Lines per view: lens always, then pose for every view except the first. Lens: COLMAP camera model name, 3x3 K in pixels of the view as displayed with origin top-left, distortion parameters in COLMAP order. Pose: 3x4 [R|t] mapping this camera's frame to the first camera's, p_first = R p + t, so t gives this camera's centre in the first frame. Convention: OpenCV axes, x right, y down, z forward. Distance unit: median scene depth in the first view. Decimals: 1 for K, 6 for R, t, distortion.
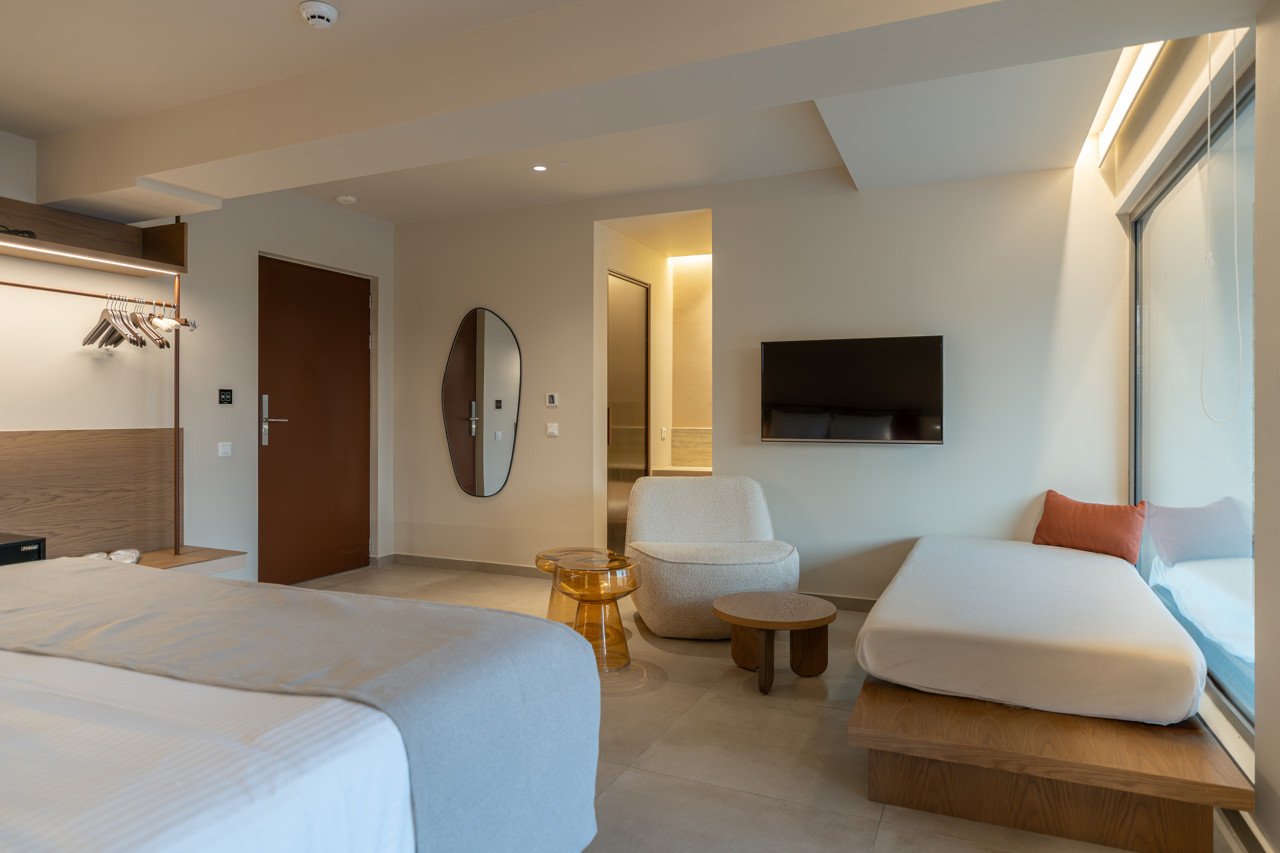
lens RADIAL K [[778.0, 0, 640.0], [0, 778.0, 426.5], [0, 0, 1]] dist [-0.002736, 0.000867]
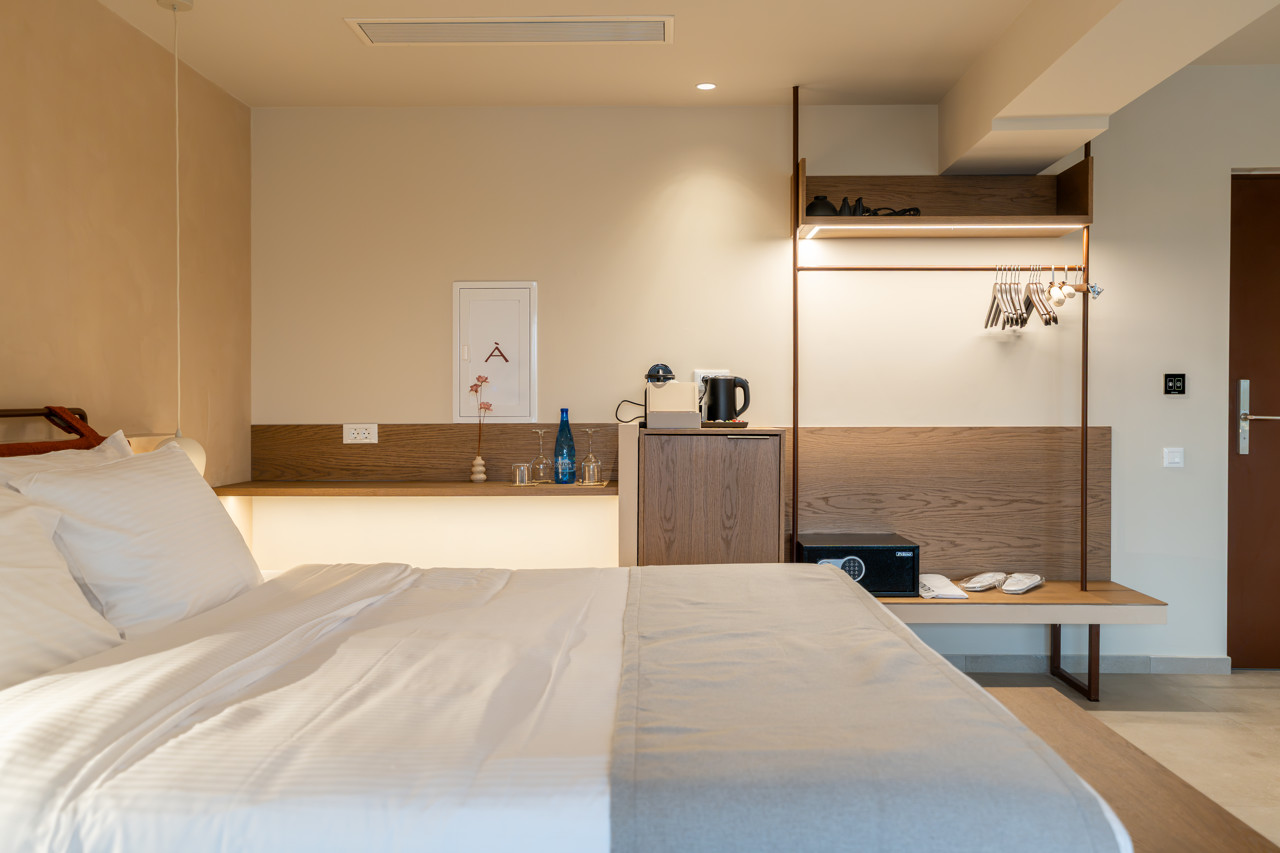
lens RADIAL K [[1064.1, 0, 640.0], [0, 1064.1, 426.5], [0, 0, 1]] dist [-0.025651, 0.067628]
pose [[0.381462, 0.015493, -0.924255, 0.208461], [-0.013875, 0.999843, 0.011034, -0.003400], [0.924281, 0.008615, 0.381617, 0.191010]]
